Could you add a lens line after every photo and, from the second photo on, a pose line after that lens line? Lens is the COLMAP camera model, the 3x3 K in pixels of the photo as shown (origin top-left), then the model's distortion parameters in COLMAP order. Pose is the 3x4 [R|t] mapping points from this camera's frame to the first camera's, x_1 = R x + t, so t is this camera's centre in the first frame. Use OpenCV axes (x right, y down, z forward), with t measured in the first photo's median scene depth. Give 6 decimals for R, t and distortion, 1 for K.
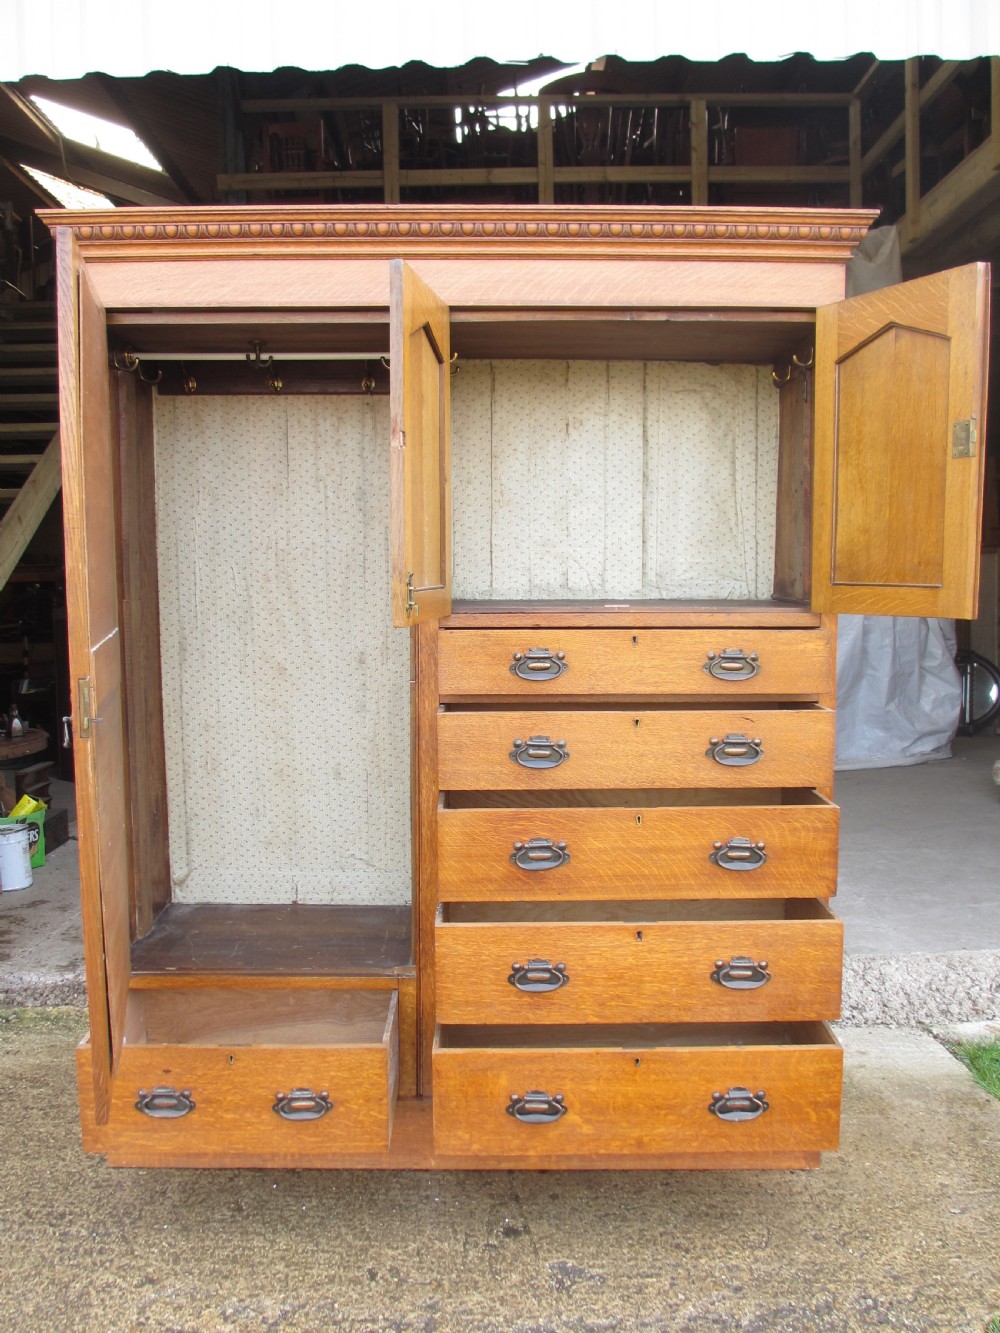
lens RADIAL K [[1105.2, 0, 505.1], [0, 1105.2, 662.4], [0, 0, 1]] dist [-0.060444, 0.044738]
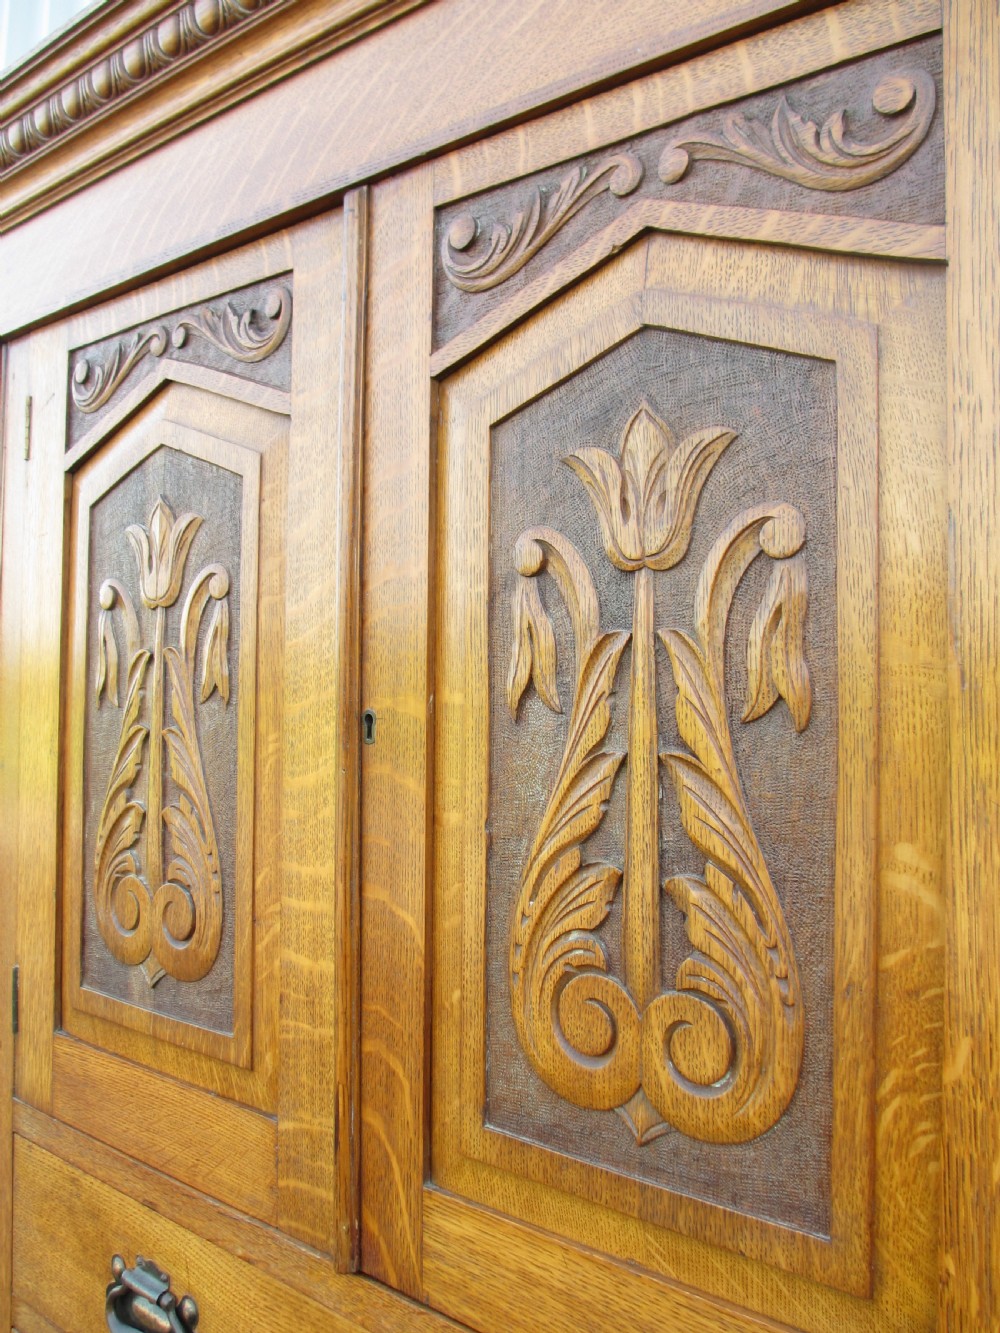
lens RADIAL K [[1116.2, 0, 501.1], [0, 1116.2, 682.5], [0, 0, 1]] dist [-0.057206, 0.001151]
pose [[0.765435, 0.002163, -0.643510, 0.311945], [-0.084315, 0.991711, -0.096958, -0.160922], [0.637966, 0.128472, 0.759272, 0.773456]]
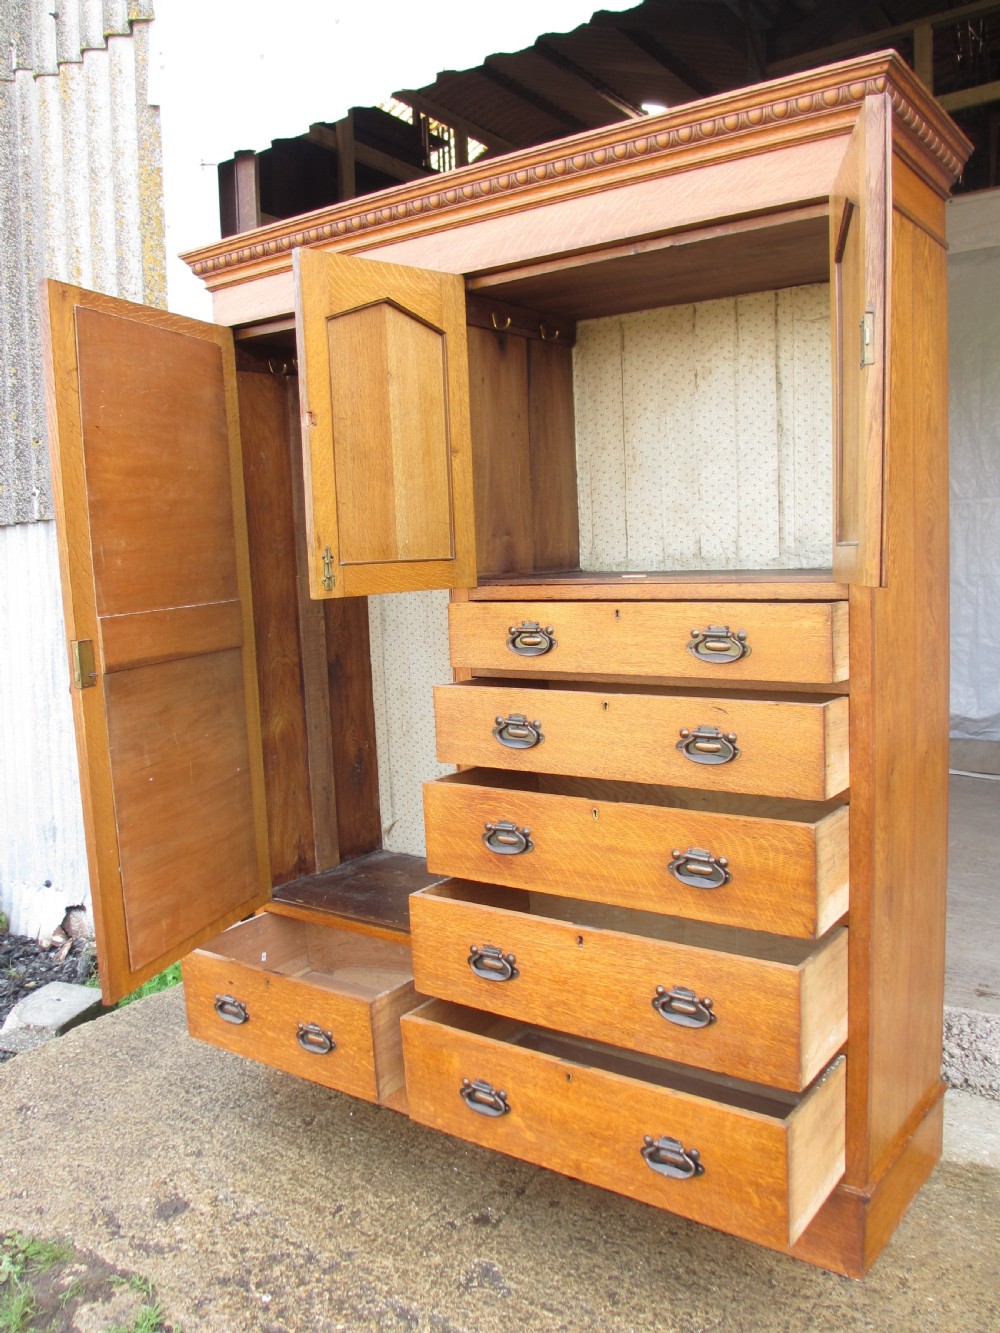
lens RADIAL K [[1105.2, 0, 505.1], [0, 1105.2, 662.4], [0, 0, 1]] dist [-0.060444, 0.044738]
pose [[0.807301, 0.034956, -0.589103, 0.537299], [-0.023671, 0.999359, 0.026861, -0.002771], [0.589665, -0.007741, 0.807611, 0.211150]]
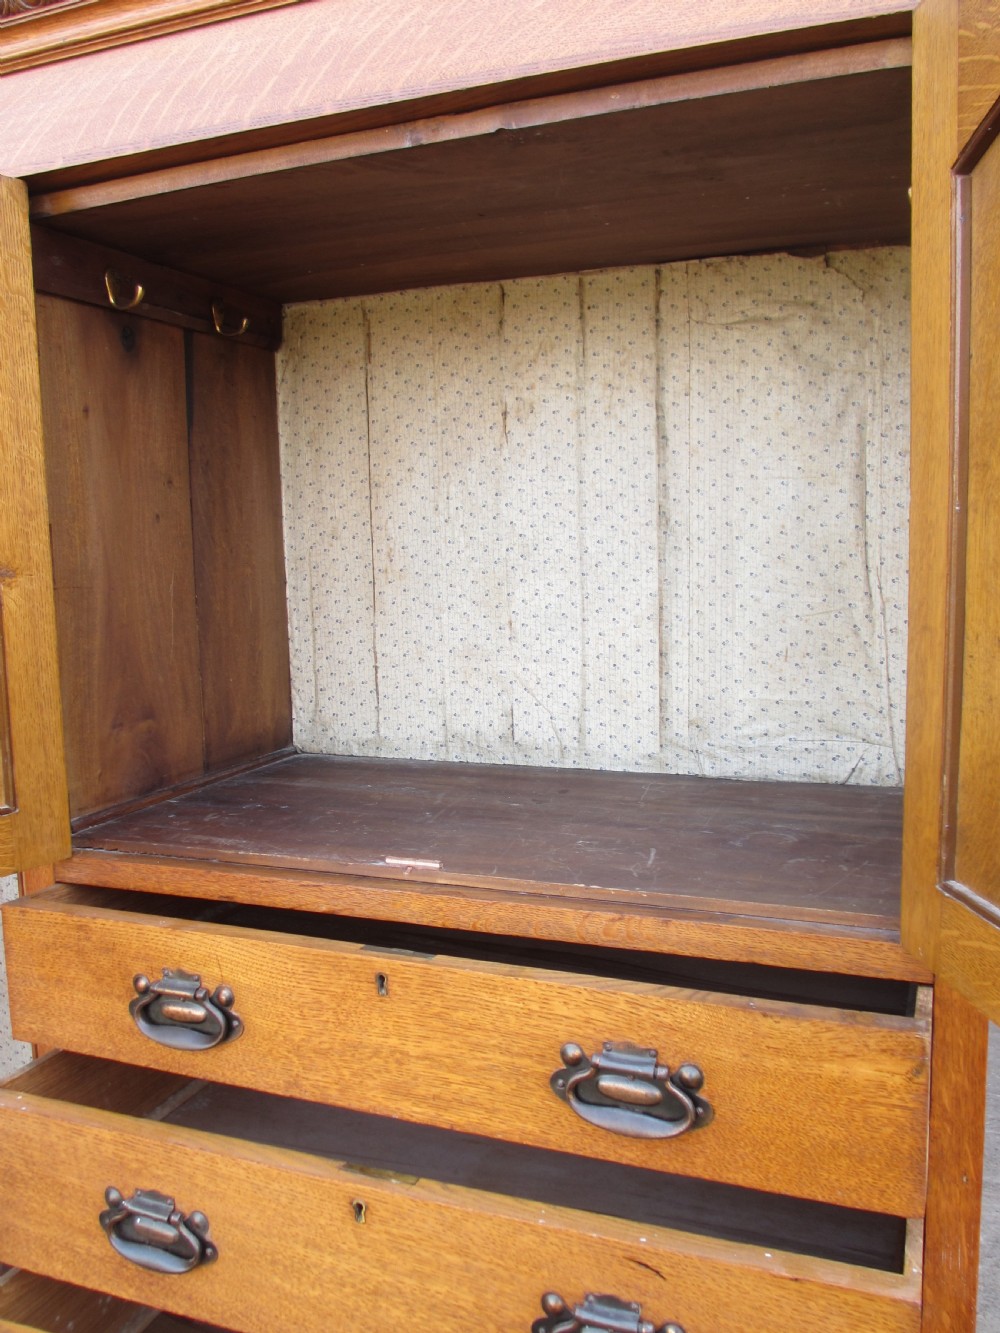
lens RADIAL K [[1119.2, 0, 493.1], [0, 1119.2, 667.8], [0, 0, 1]] dist [-0.051409, 0.008217]
pose [[0.924943, 0.022628, -0.379432, 0.279323], [-0.016360, 0.999671, 0.019737, -0.129632], [0.379754, -0.012048, 0.925009, 0.618989]]
